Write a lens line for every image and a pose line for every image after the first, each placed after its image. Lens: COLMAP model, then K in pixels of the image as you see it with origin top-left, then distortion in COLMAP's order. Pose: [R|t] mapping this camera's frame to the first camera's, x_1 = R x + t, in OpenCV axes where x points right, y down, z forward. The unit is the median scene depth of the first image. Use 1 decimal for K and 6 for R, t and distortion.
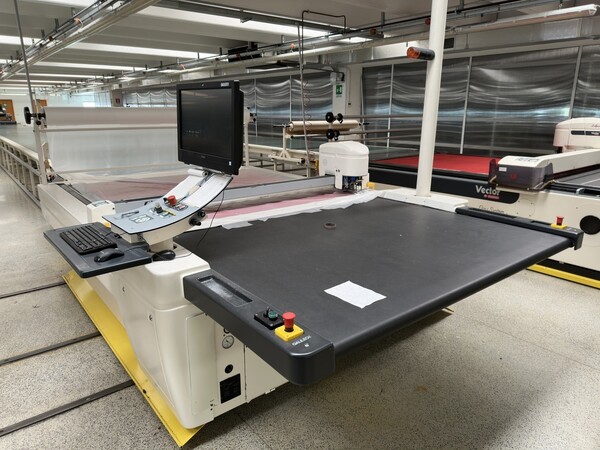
lens RADIAL K [[423.0, 0, 300.6], [0, 423.0, 223.5], [0, 0, 1]] dist [0.028300, -0.039380]
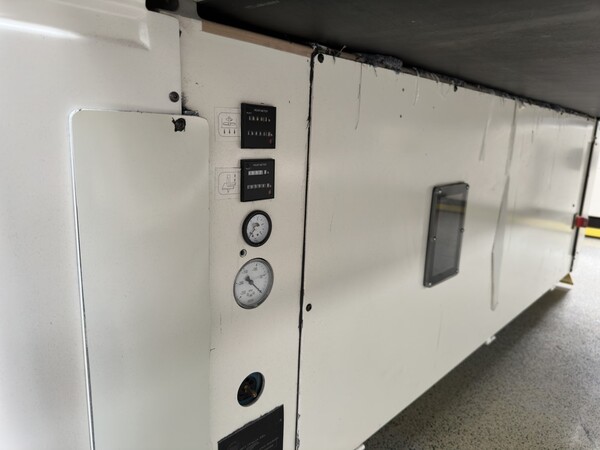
lens RADIAL K [[423.0, 0, 300.6], [0, 423.0, 223.5], [0, 0, 1]] dist [0.028300, -0.039380]
pose [[0.992403, 0.006393, 0.122864, -0.084495], [0.000161, 0.998581, -0.053263, 0.124607], [-0.123030, 0.052878, 0.990993, 0.358324]]
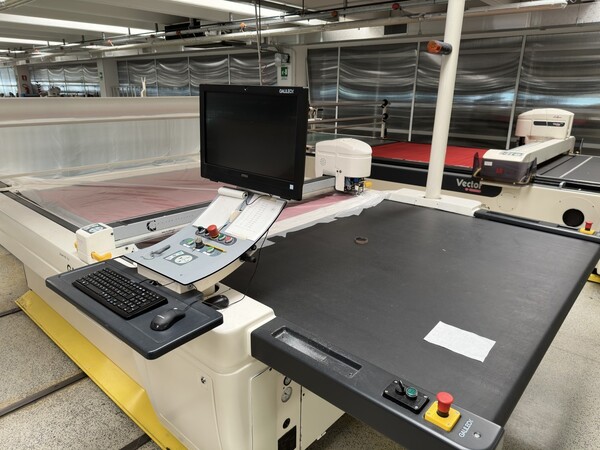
lens RADIAL K [[423.6, 0, 298.1], [0, 423.6, 225.1], [0, 0, 1]] dist [0.020975, -0.028636]
pose [[0.985964, -0.040990, 0.161849, -0.132888], [0.032877, 0.998080, 0.052494, -0.050697], [-0.163690, -0.046436, 0.985418, 0.082625]]
